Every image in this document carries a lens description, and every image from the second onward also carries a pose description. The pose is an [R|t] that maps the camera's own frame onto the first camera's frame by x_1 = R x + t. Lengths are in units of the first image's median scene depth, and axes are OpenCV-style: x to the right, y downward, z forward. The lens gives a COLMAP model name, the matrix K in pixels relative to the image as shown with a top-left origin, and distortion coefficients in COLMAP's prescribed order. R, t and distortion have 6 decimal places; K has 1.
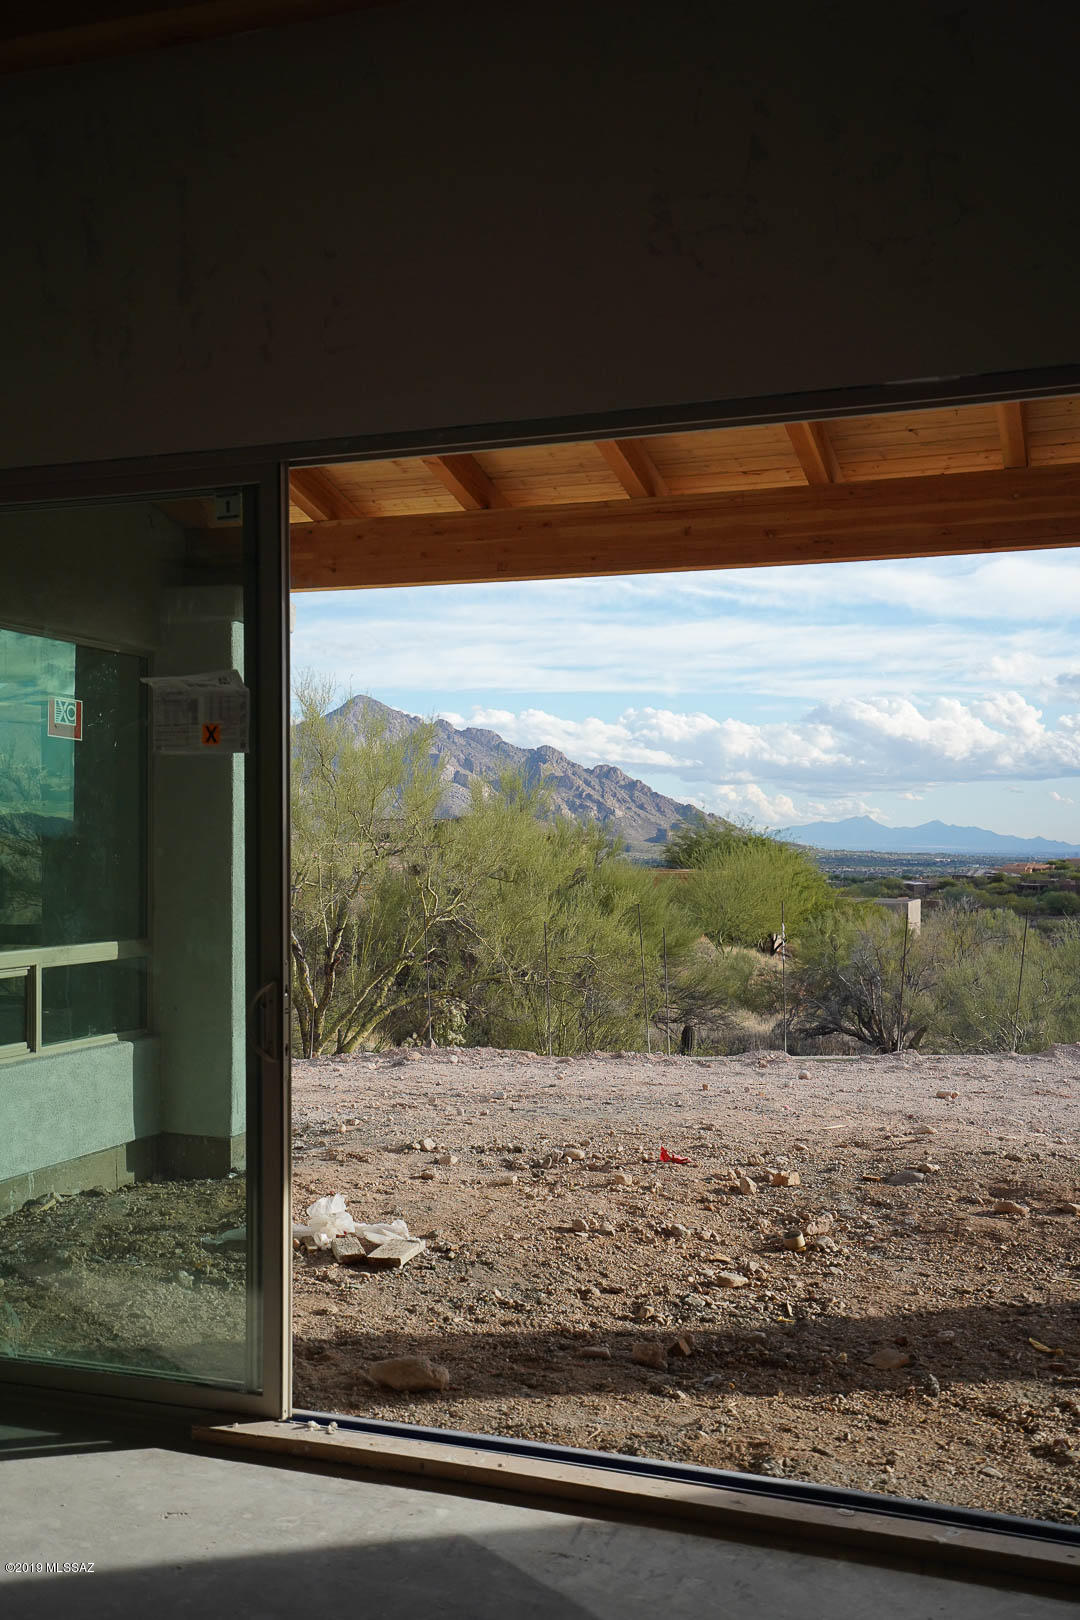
lens RADIAL K [[1568.6, 0, 546.6], [0, 1568.6, 837.3], [0, 0, 1]] dist [0.040360, 0.000000]
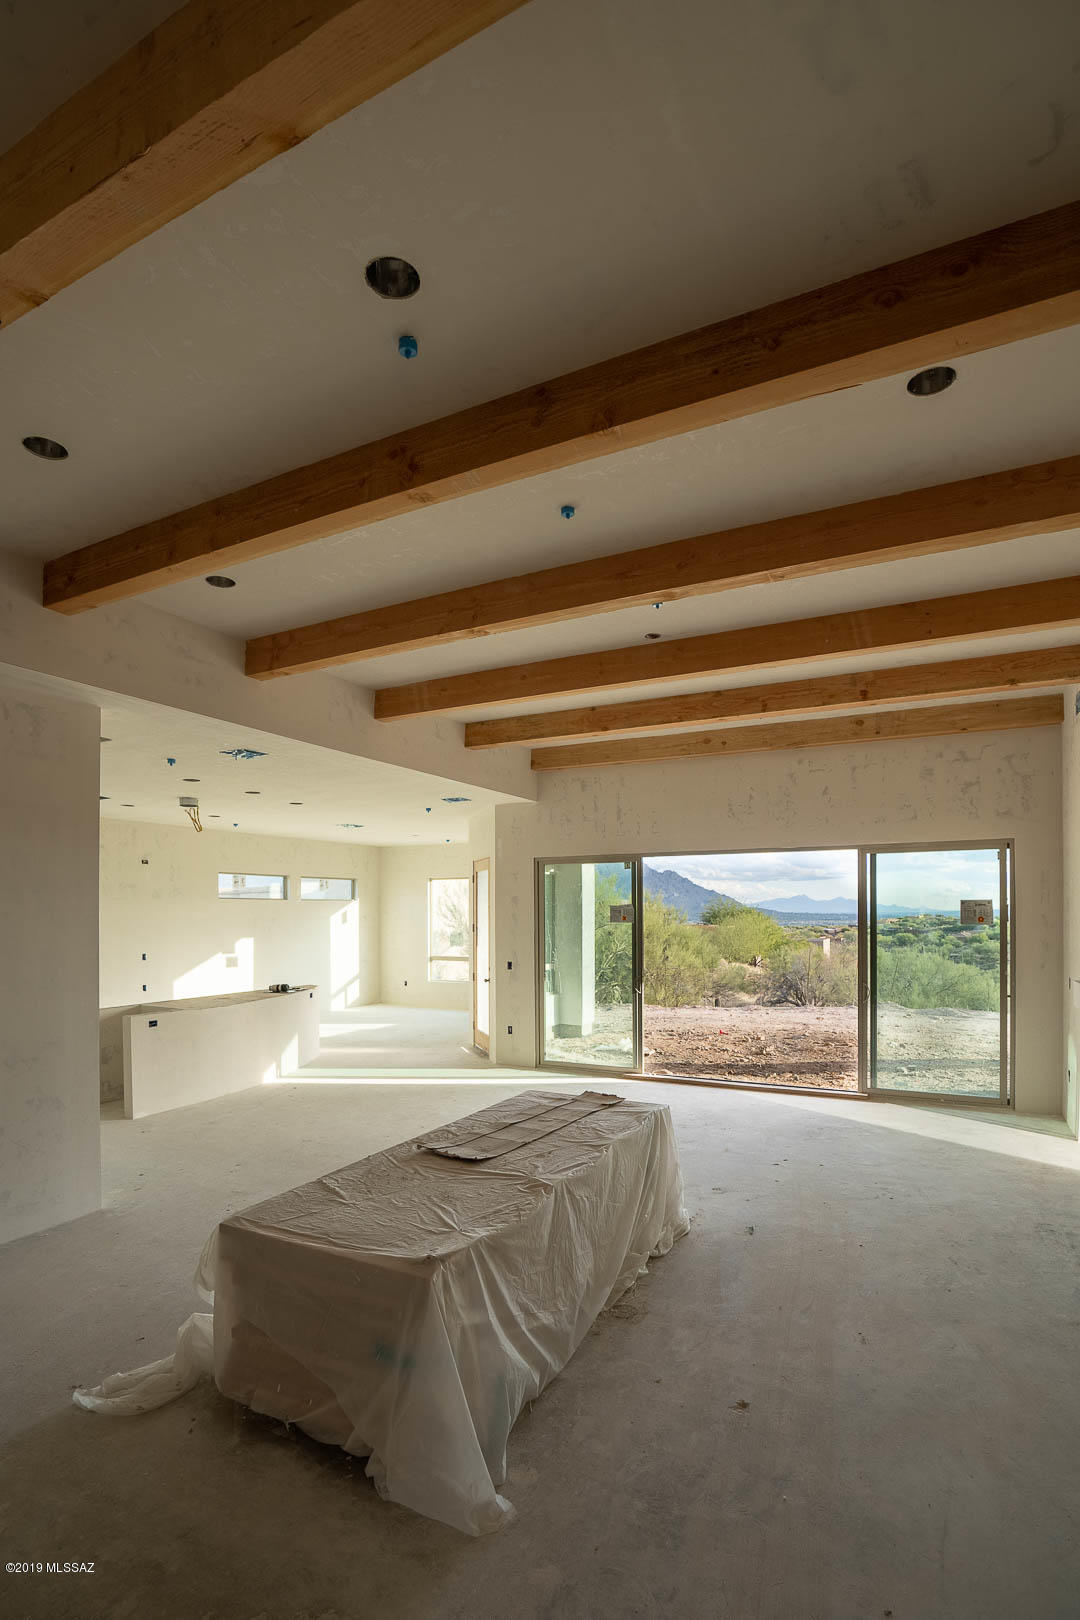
lens RADIAL K [[783.4, 0, 542.0], [0, 783.4, 902.8], [0, 0, 1]] dist [-0.062970, 0.003393]
pose [[0.992344, -0.007831, -0.123256, -0.086545], [0.007058, 0.999953, -0.006704, -0.047910], [0.123303, 0.005782, 0.992352, -0.596440]]
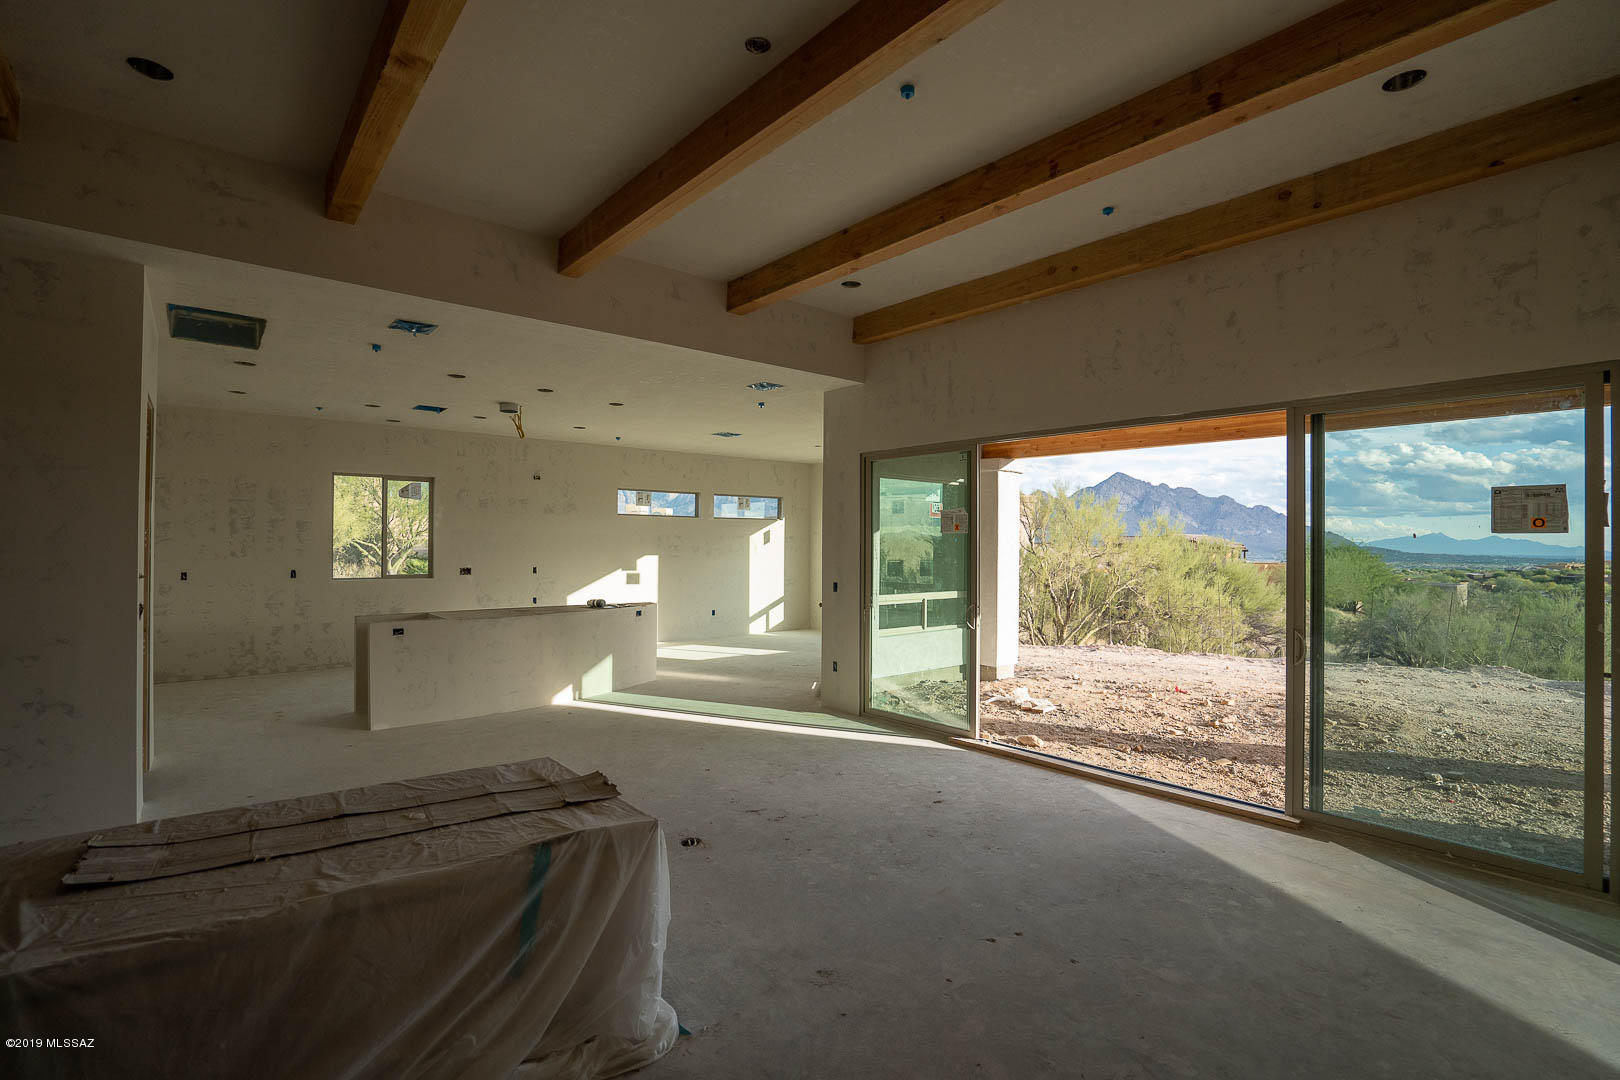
lens RADIAL K [[746.2, 0, 802.2], [0, 746.2, 539.8], [0, 0, 1]] dist [-0.057884, 0.020052]
pose [[0.866946, 0.001561, -0.498400, 0.139804], [-0.004232, 0.999982, -0.004228, -0.016734], [0.498385, 0.005775, 0.866937, -0.248894]]
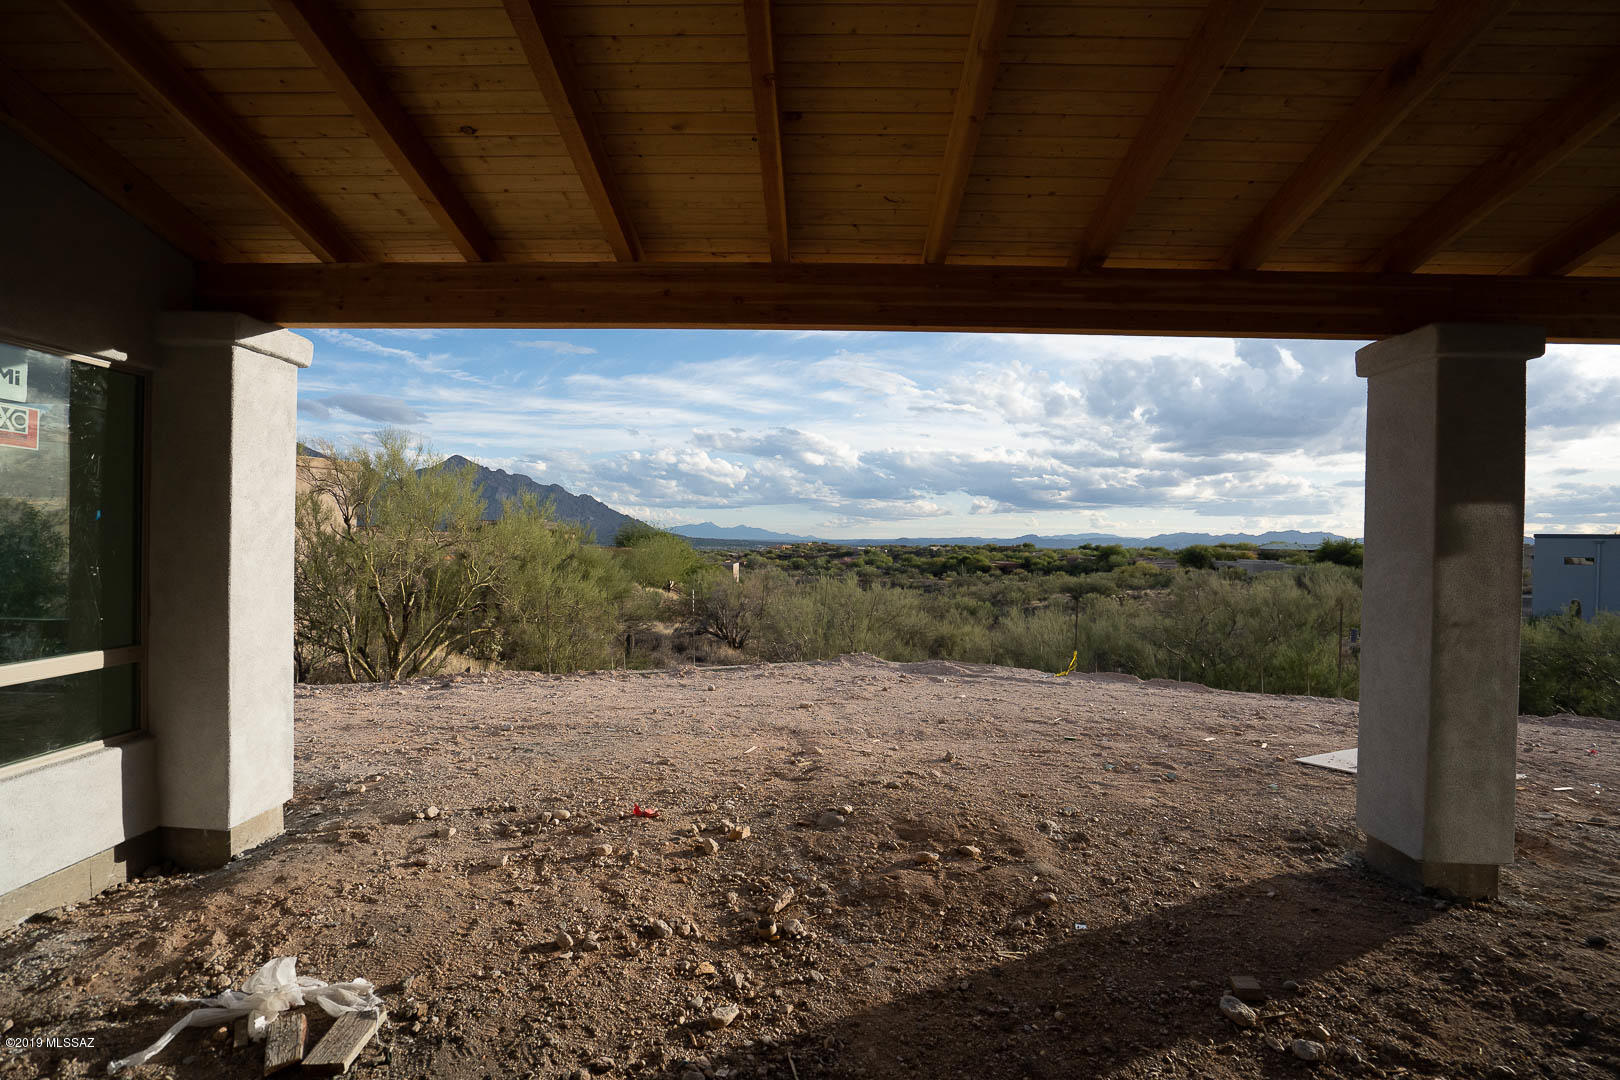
lens RADIAL K [[746.2, 0, 798.4], [0, 746.2, 543.4], [0, 0, 1]] dist [-0.057884, 0.020052]
pose [[0.949815, 0.010580, 0.312634, 0.012034], [-0.015517, 0.999791, 0.013309, -0.016942], [-0.312427, -0.017492, 0.949781, 0.423462]]
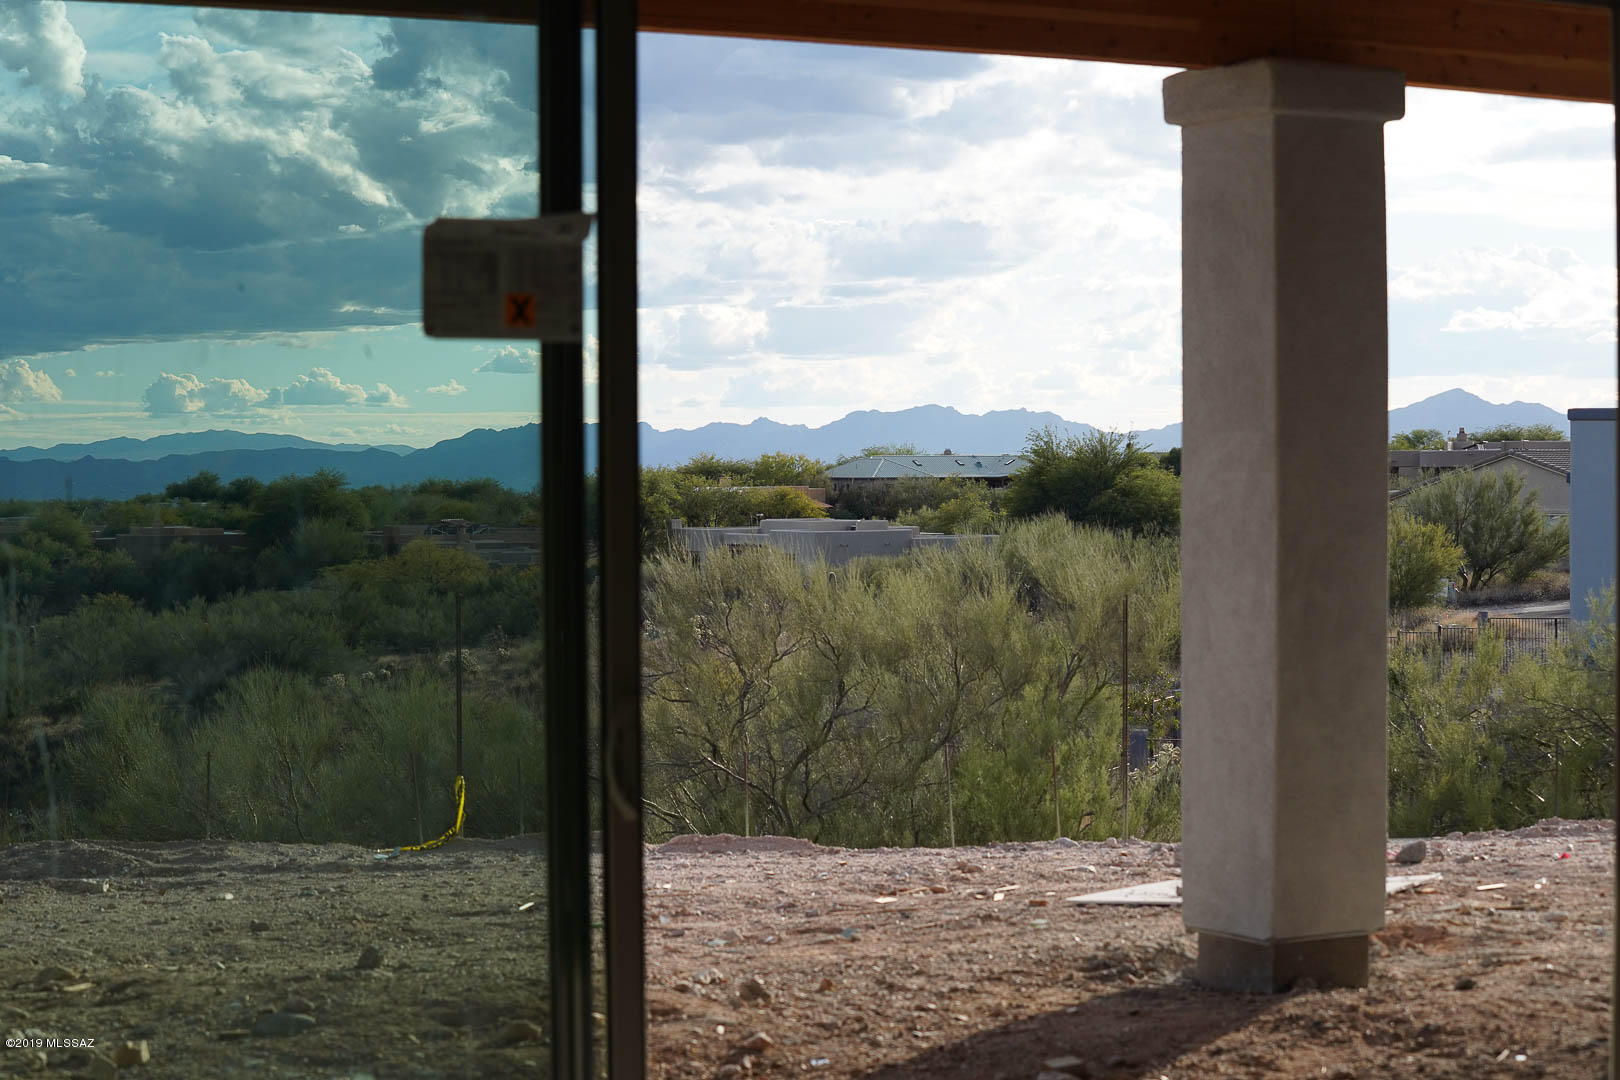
lens RADIAL K [[3288.6, 0, 813.7], [0, 3288.6, 540.4], [0, 0, 1]] dist [-0.346381, 0.000000]
pose [[0.639566, -0.024085, 0.768358, -0.592020], [0.004091, 0.999602, 0.027927, -0.004474], [-0.768725, -0.014718, 0.639410, 0.033114]]
